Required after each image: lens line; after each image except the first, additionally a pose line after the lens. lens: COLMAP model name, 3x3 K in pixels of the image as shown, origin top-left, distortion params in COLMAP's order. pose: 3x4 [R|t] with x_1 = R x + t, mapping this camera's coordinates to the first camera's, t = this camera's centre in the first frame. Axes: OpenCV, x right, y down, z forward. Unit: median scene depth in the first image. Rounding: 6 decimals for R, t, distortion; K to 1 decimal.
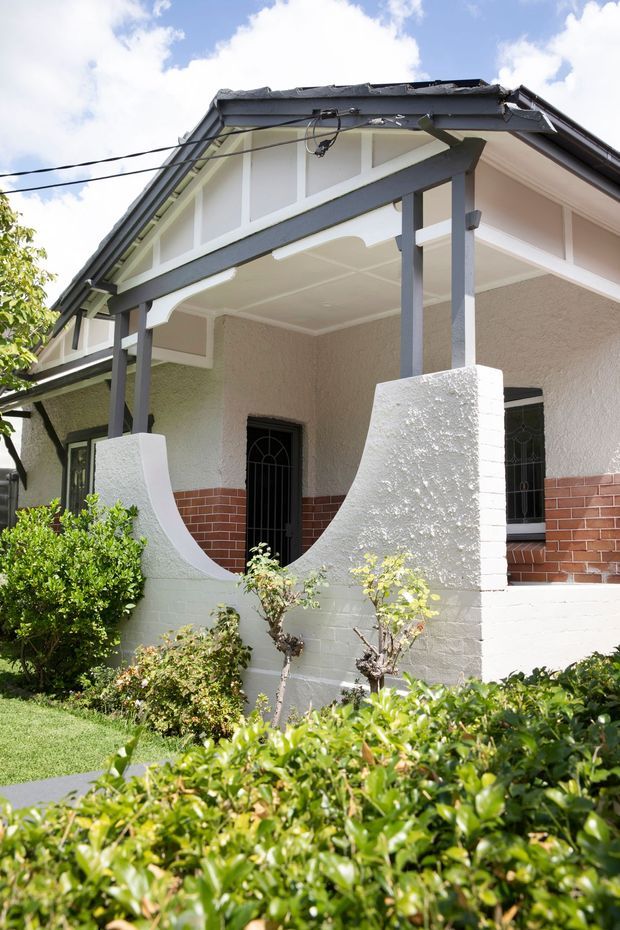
lens RADIAL K [[834.6, 0, 311.8], [0, 834.6, 461.7], [0, 0, 1]] dist [0.020341, 0.026222]
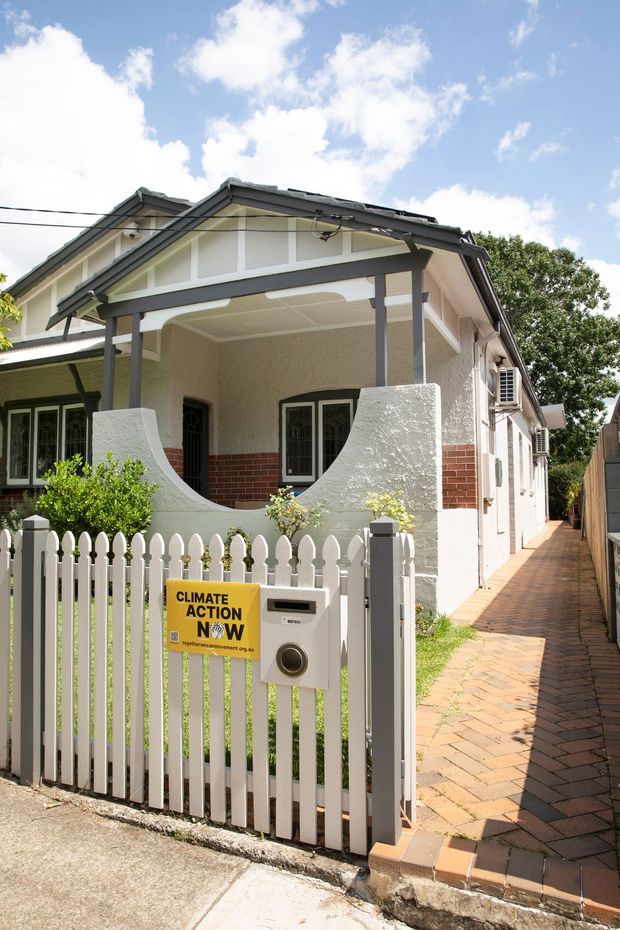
lens RADIAL K [[627.2, 0, 308.1], [0, 627.2, 463.8], [0, 0, 1]] dist [-0.051151, 0.004535]
pose [[0.920272, 0.009015, 0.391174, -0.406404], [-0.031599, 0.998181, 0.051337, -0.004842], [-0.390000, -0.059605, 0.918884, -0.077385]]
